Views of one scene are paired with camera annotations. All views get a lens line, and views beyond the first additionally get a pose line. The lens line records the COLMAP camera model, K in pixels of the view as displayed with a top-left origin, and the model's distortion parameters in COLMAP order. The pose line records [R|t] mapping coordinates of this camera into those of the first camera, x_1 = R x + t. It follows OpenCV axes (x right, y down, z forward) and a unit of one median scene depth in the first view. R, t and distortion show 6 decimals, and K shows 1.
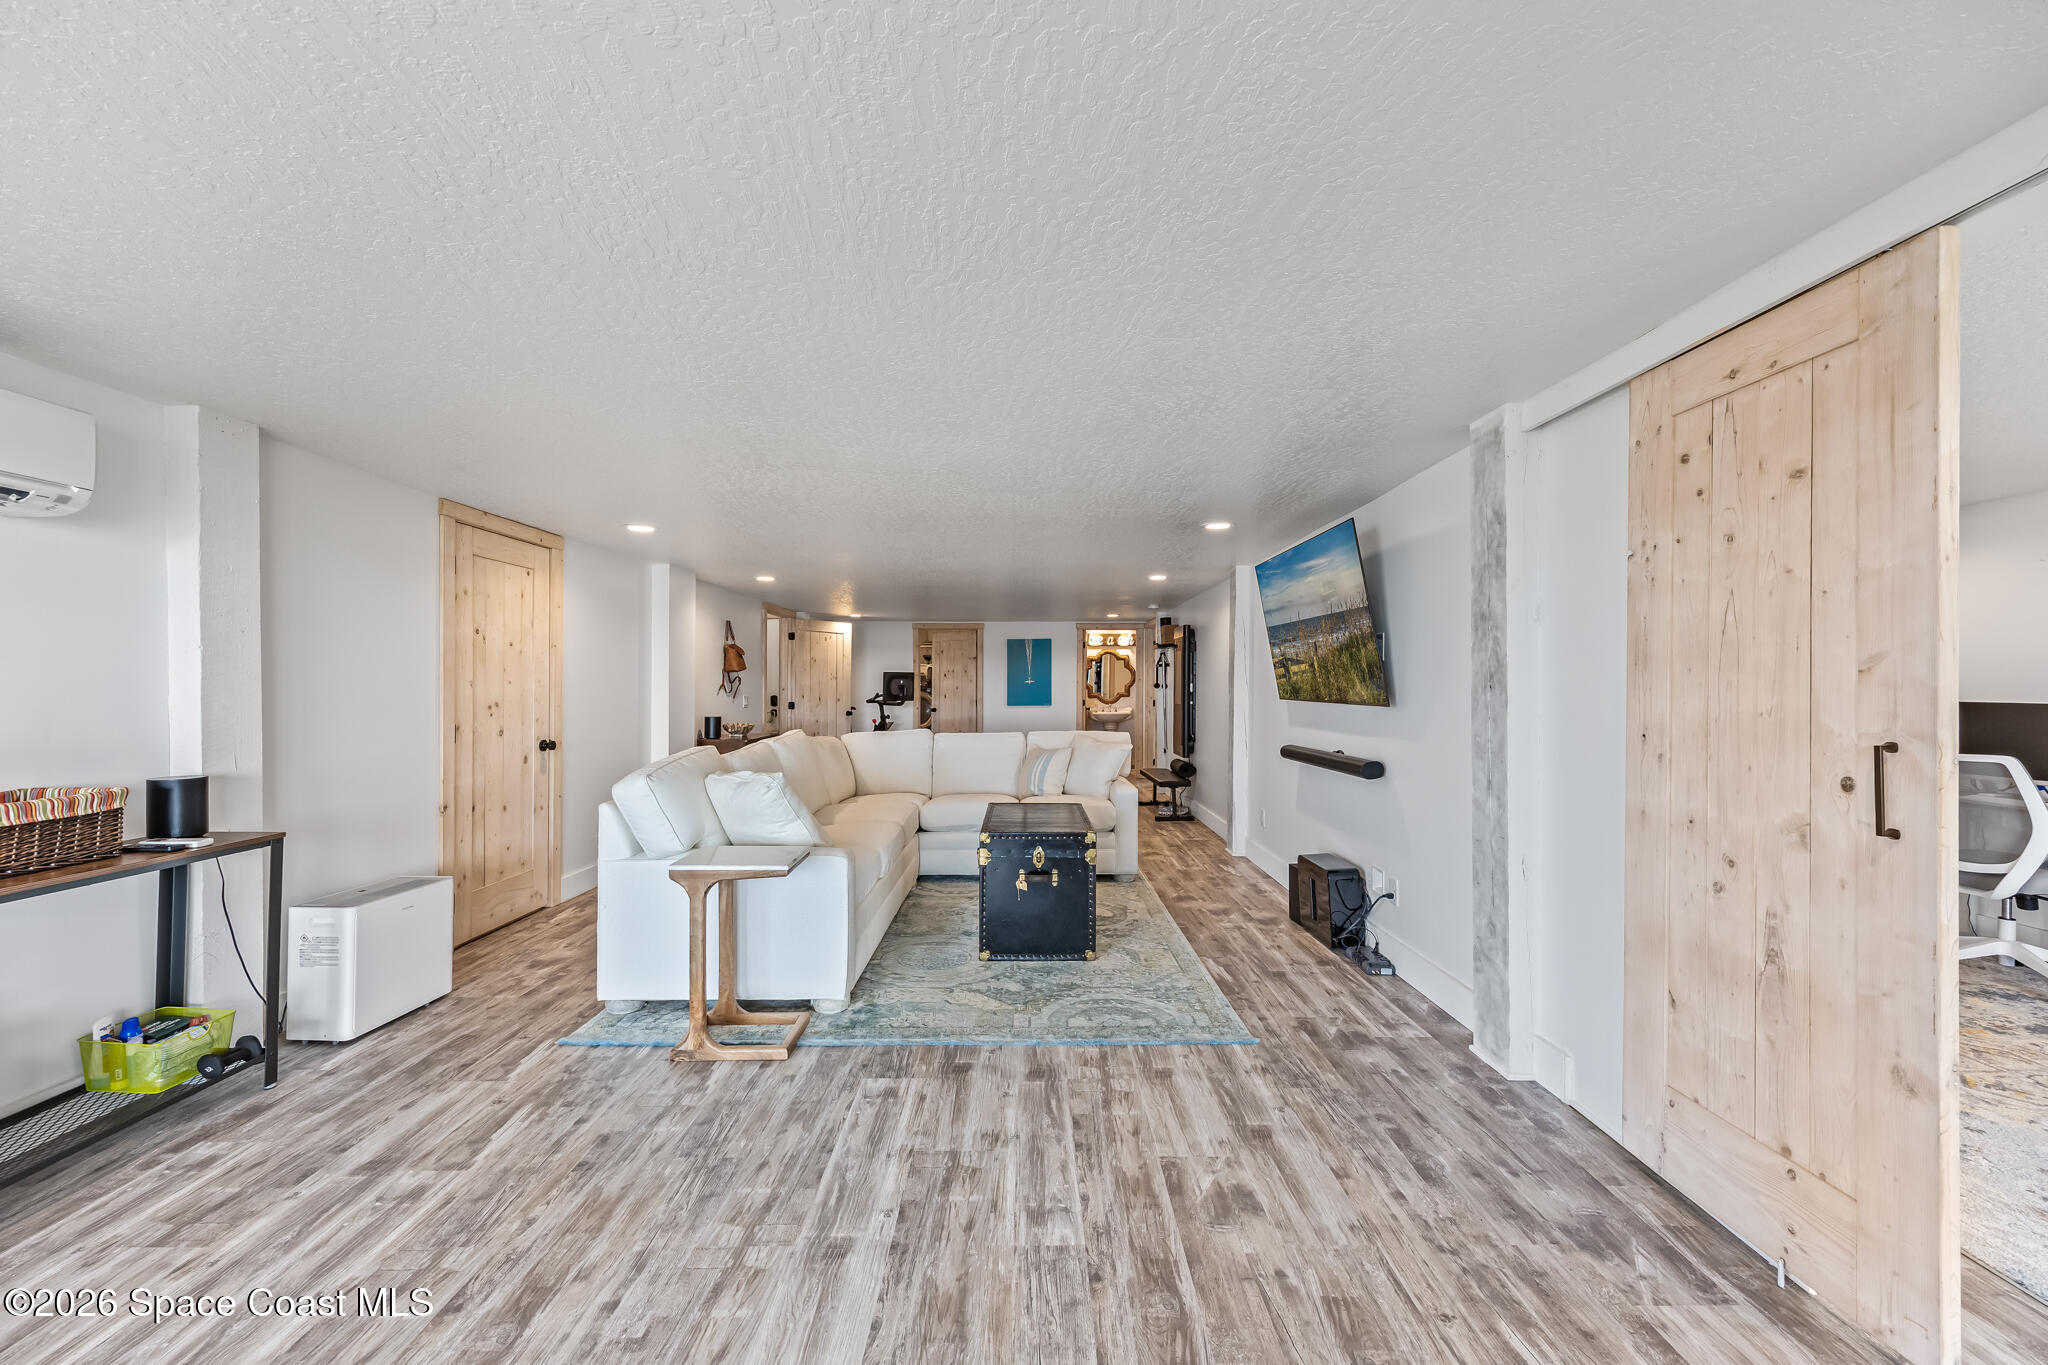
lens RADIAL K [[805.7, 0, 1018.8], [0, 805.7, 684.8], [0, 0, 1]] dist [0.001228, -0.000082]
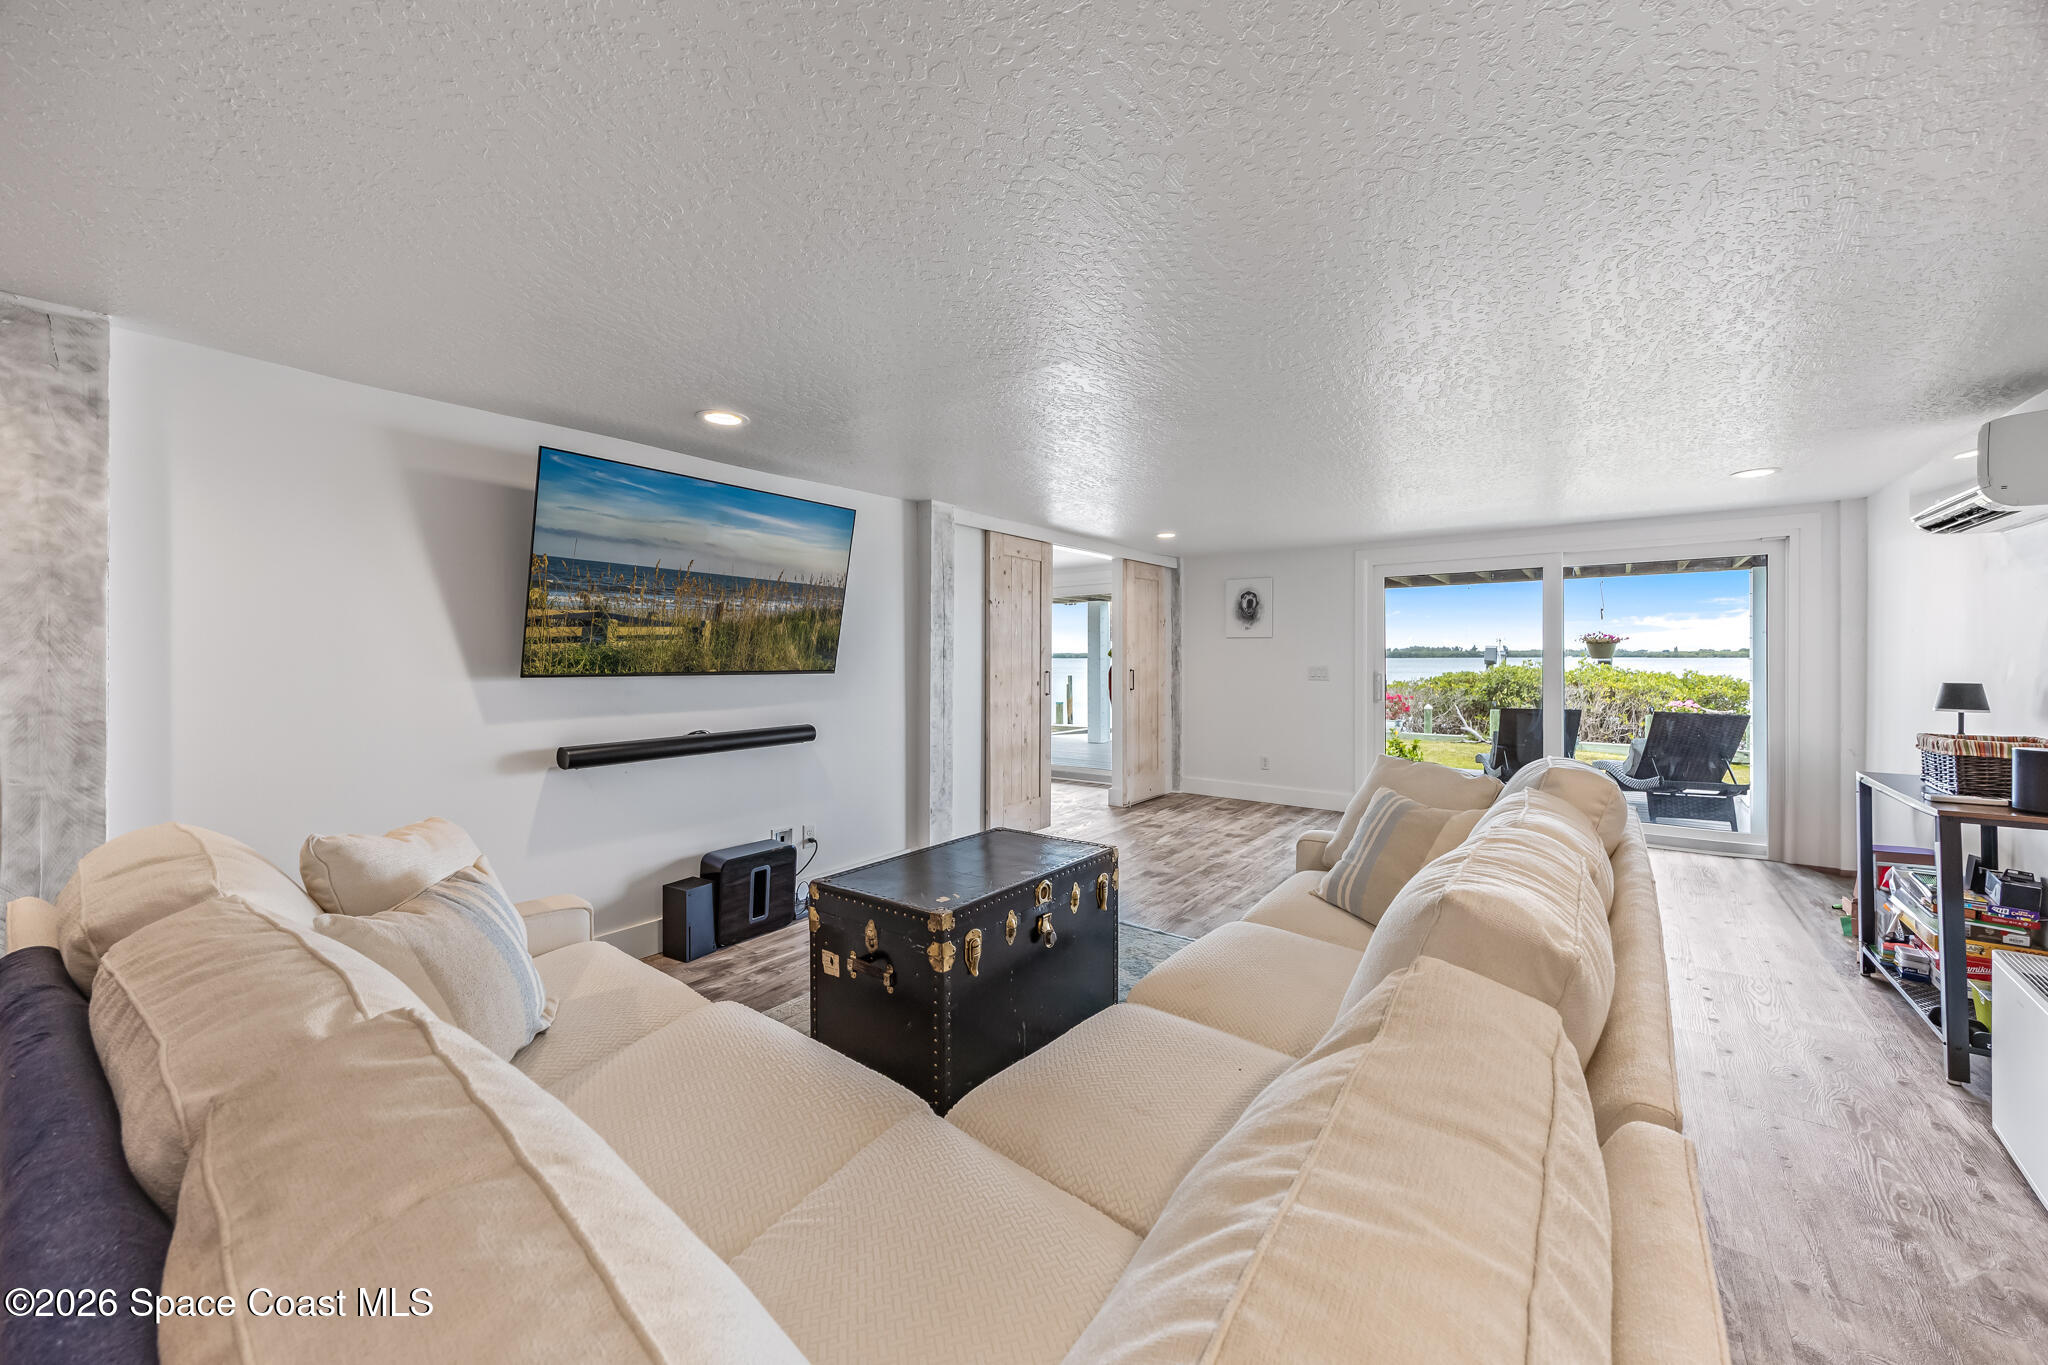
lens RADIAL K [[770.6, 0, 1014.9], [0, 770.6, 655.2], [0, 0, 1]] dist [0.001318, 0.000048]
pose [[-0.806525, 0.002453, 0.591195, -0.348699], [-0.002556, 0.999968, -0.007637, 0.005800], [-0.591195, -0.007671, -0.806492, 1.430146]]
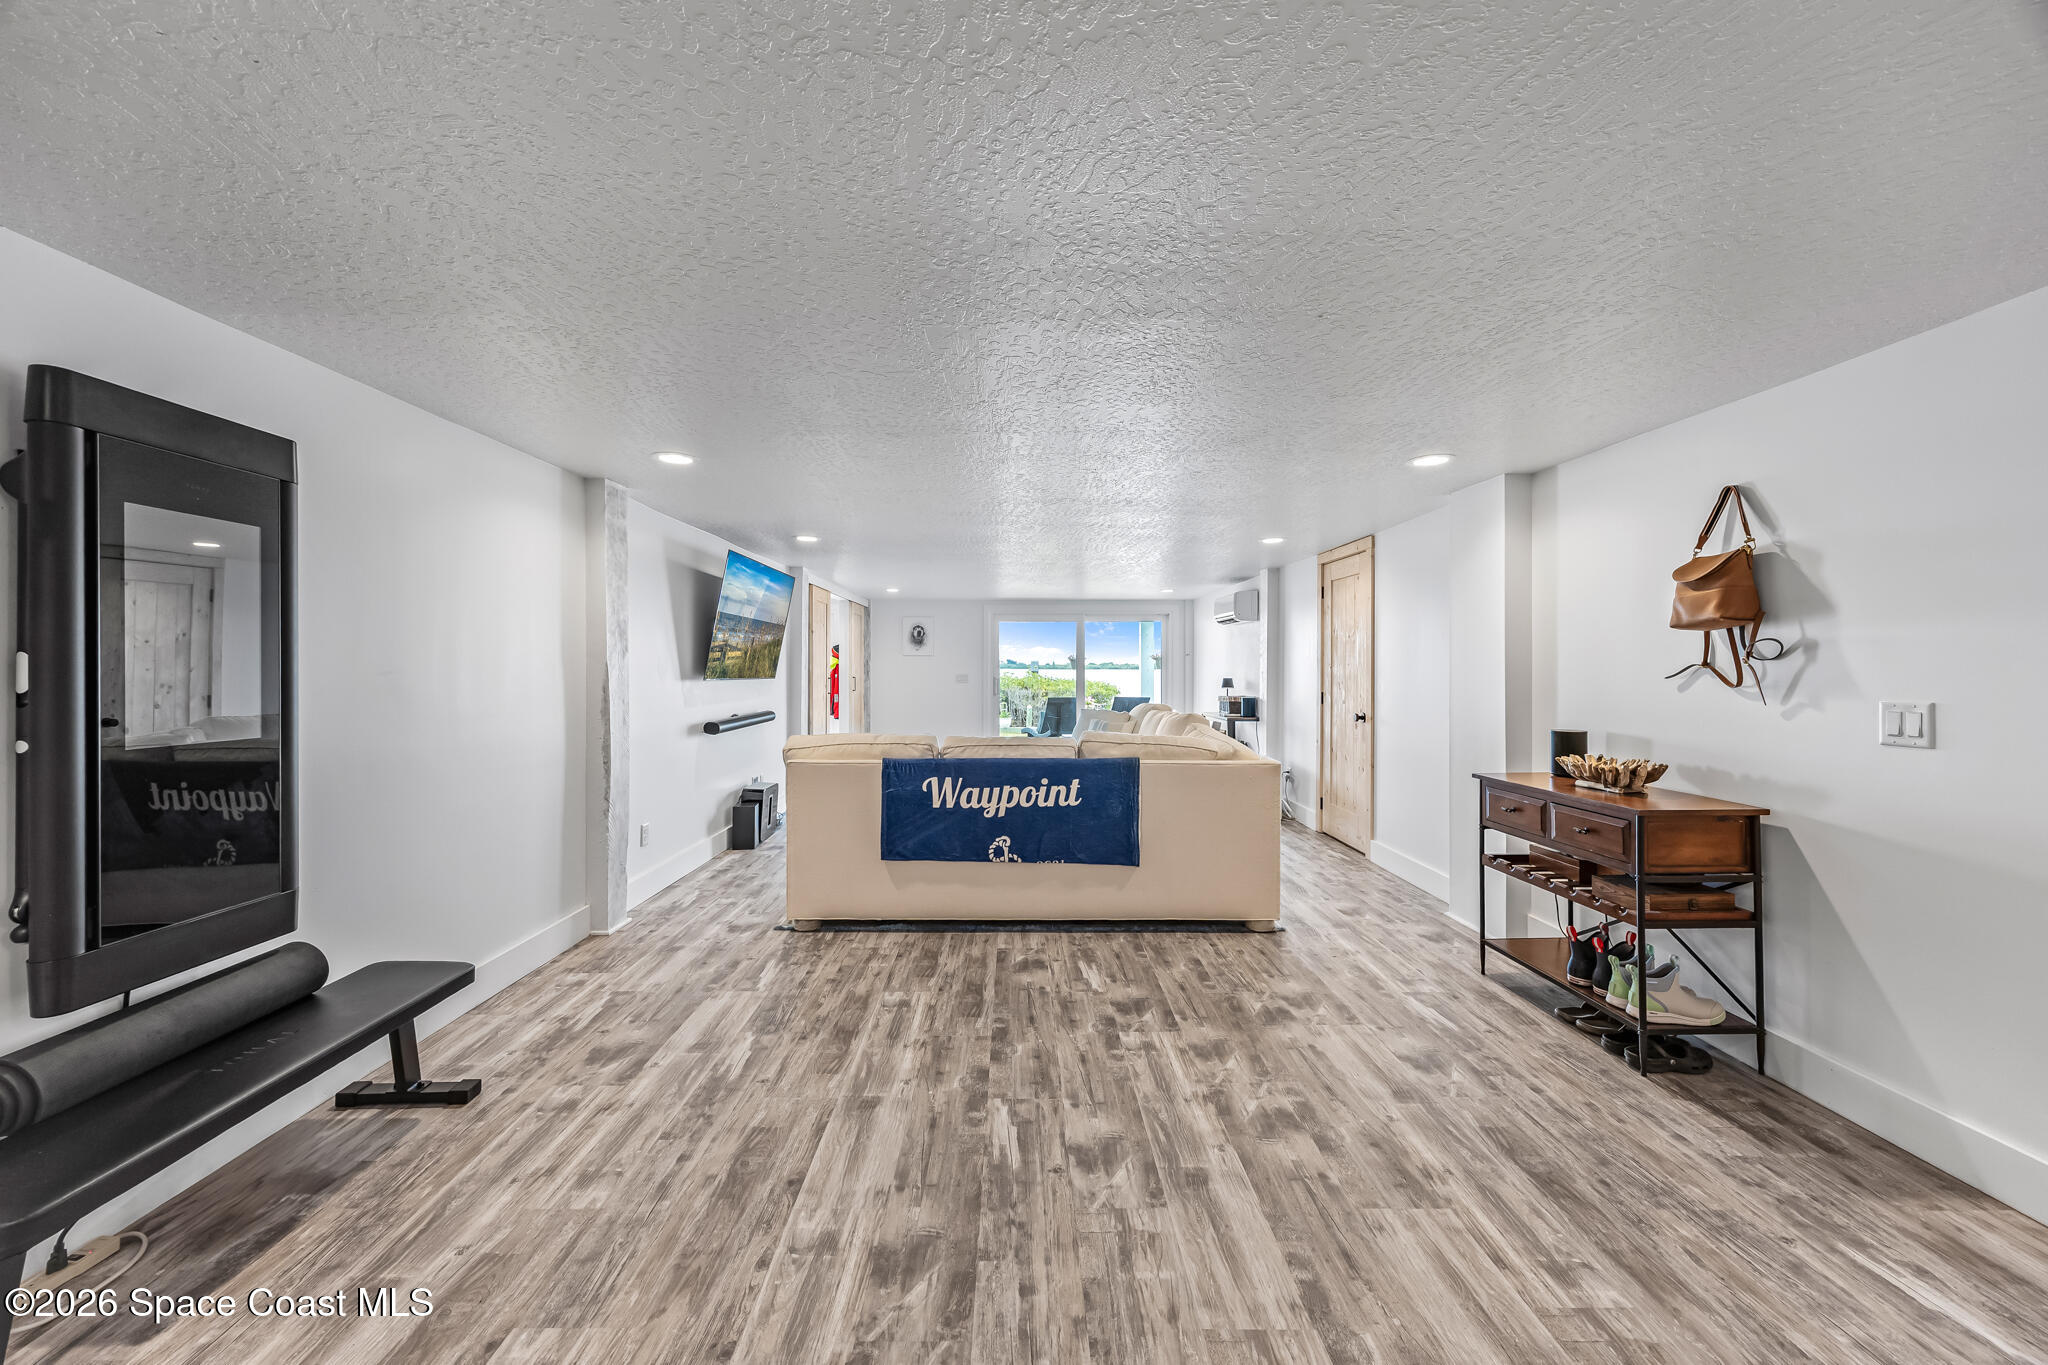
lens RADIAL K [[762.6, 0, 1023.1], [0, 762.6, 672.4], [0, 0, 1]] dist [0.003223, -0.000419]
pose [[-0.999376, -0.001589, -0.035280, -0.047868], [-0.001575, 0.999999, -0.000404, 0.008935], [0.035280, -0.000348, -0.999377, 2.264228]]
